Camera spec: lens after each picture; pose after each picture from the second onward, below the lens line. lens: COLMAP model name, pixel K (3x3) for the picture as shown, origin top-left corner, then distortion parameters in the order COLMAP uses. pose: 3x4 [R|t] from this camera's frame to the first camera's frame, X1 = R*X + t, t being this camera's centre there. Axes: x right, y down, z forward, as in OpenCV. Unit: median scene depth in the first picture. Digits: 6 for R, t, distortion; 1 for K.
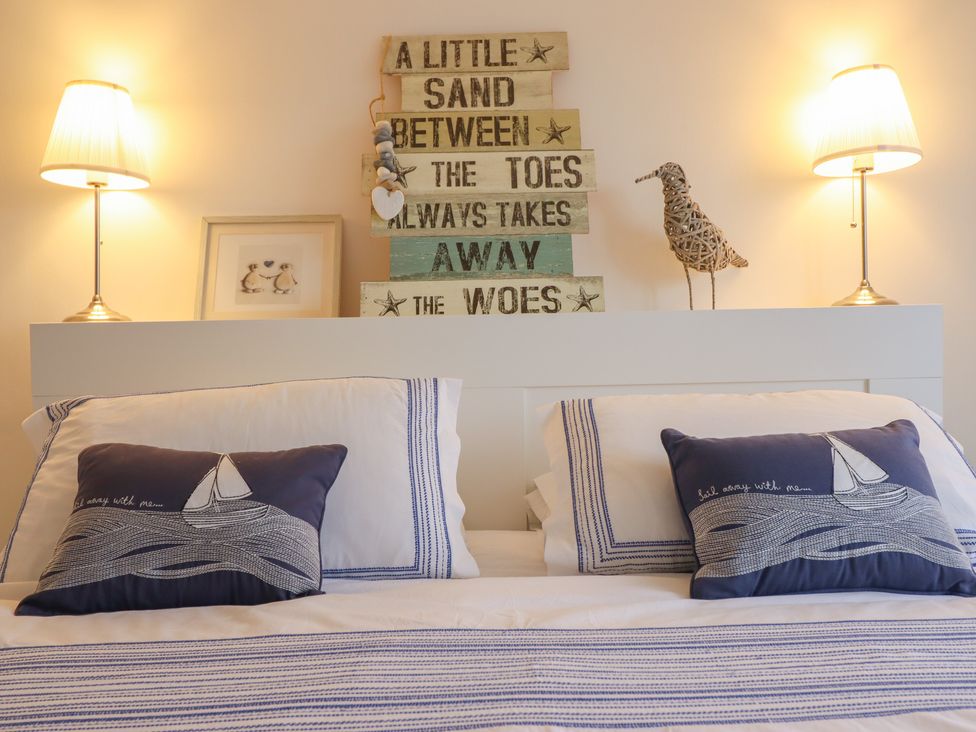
lens RADIAL K [[846.2, 0, 486.1], [0, 846.2, 361.0], [0, 0, 1]] dist [0.011120, -0.010419]
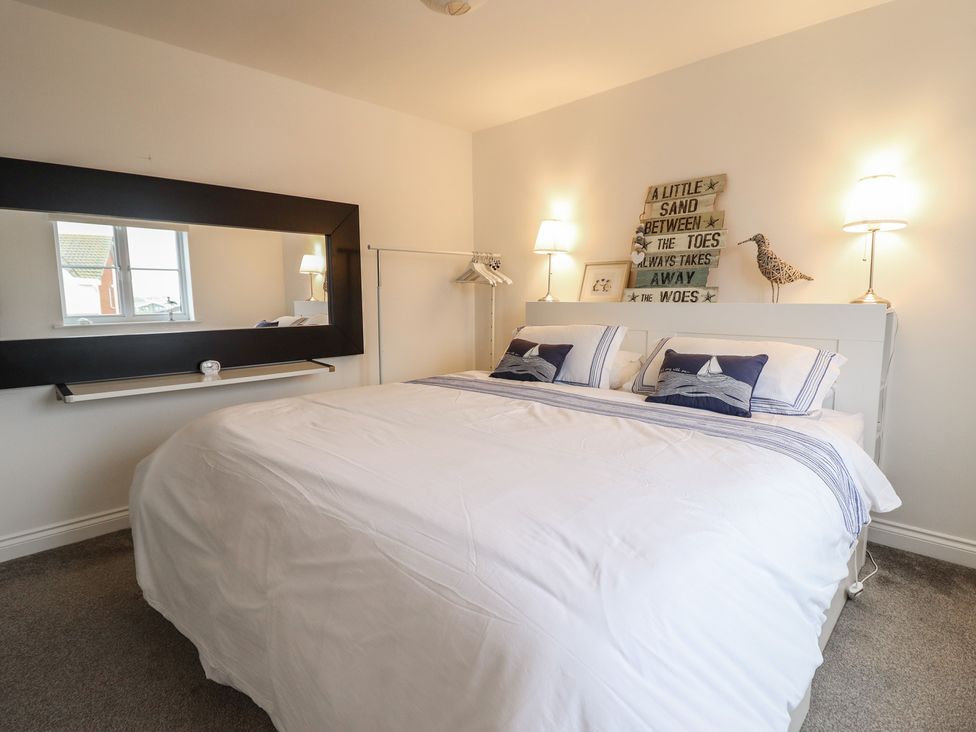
lens RADIAL K [[507.2, 0, 488.5], [0, 507.2, 361.5], [0, 0, 1]] dist [-0.005976, -0.010293]
pose [[0.709844, 0.107775, -0.696065, 0.654451], [-0.033072, 0.992234, 0.119905, -0.041415], [0.703583, -0.062094, 0.707895, -0.420232]]
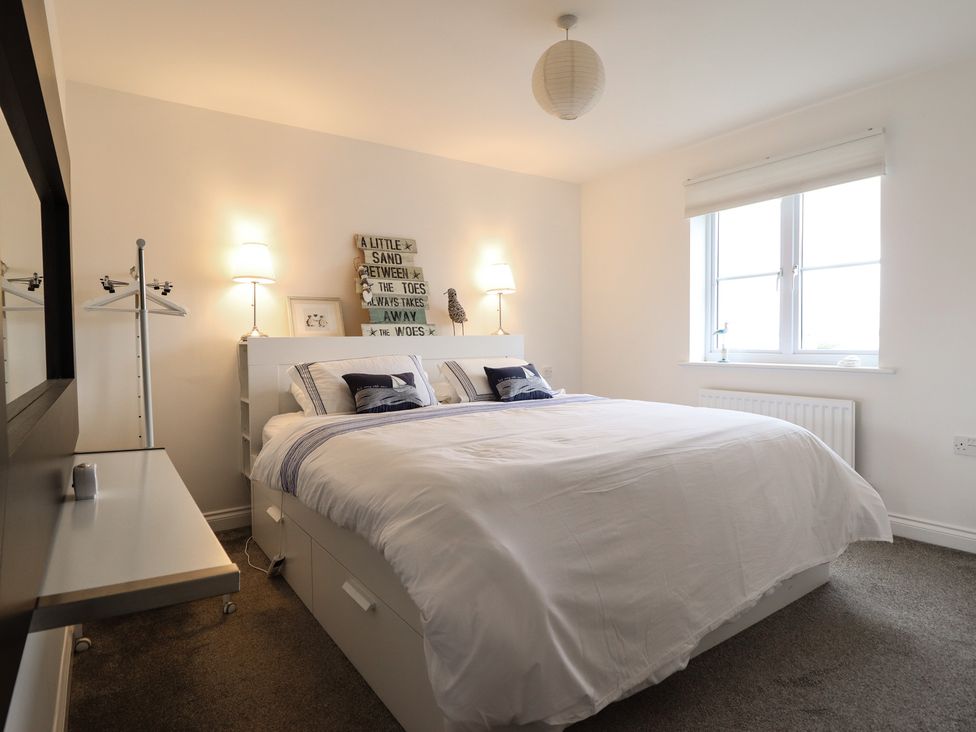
lens RADIAL K [[556.1, 0, 494.4], [0, 556.1, 363.2], [0, 0, 1]] dist [-0.001347, -0.008683]
pose [[0.817864, -0.015802, 0.575195, -0.831096], [0.016256, 0.999858, 0.004354, 0.036563], [-0.575182, 0.005790, 0.818005, -0.763583]]
